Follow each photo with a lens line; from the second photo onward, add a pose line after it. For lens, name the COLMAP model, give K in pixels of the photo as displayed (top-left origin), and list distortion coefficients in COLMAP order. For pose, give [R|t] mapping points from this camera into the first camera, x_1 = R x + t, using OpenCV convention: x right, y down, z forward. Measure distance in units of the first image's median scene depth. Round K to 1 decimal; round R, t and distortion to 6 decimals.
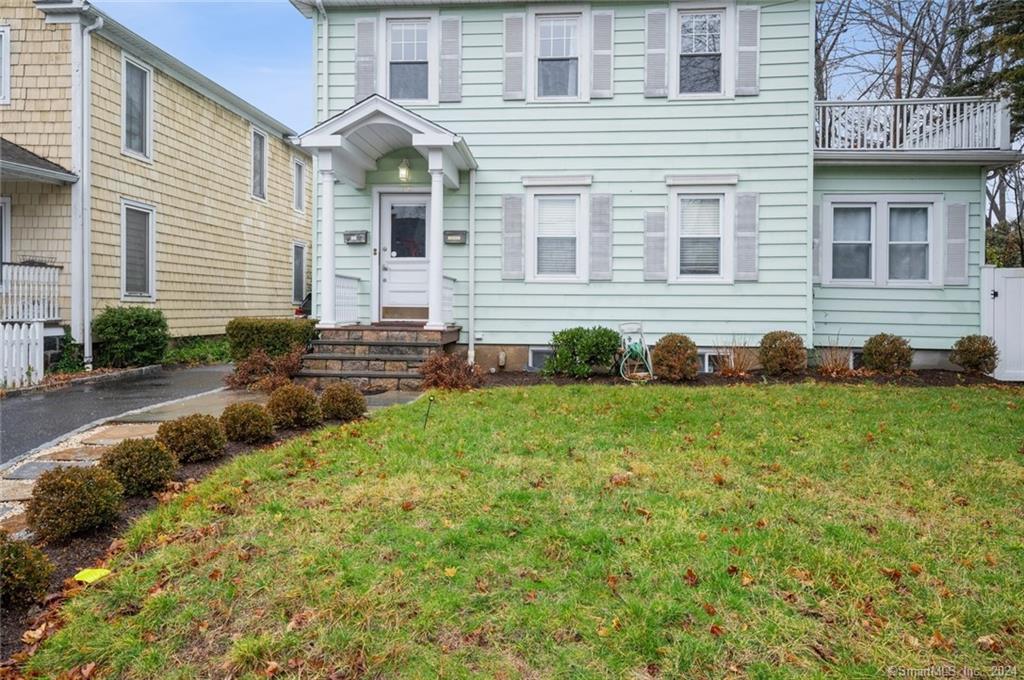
lens RADIAL K [[673.8, 0, 509.5], [0, 673.8, 323.1], [0, 0, 1]] dist [0.029537, 0.002181]
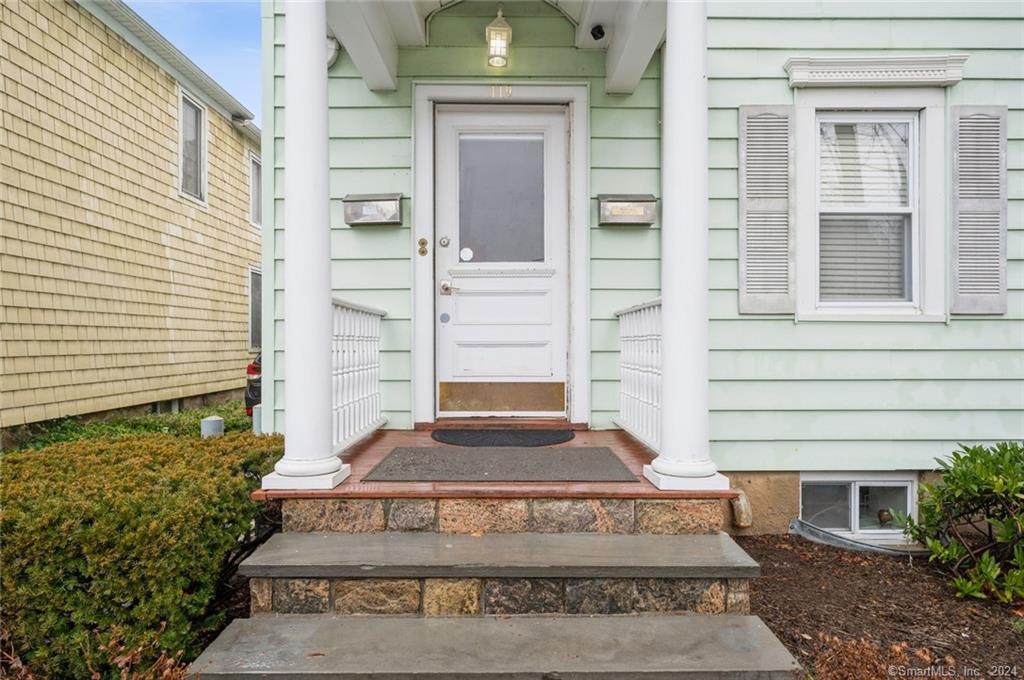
lens RADIAL K [[571.6, 0, 514.1], [0, 571.6, 351.7], [0, 0, 1]] dist [0.006628, 0.001000]
pose [[0.995003, -0.010837, 0.099259, -0.179598], [0.011360, 0.999924, -0.004704, -0.041096], [-0.099201, 0.005809, 0.995050, 0.655382]]
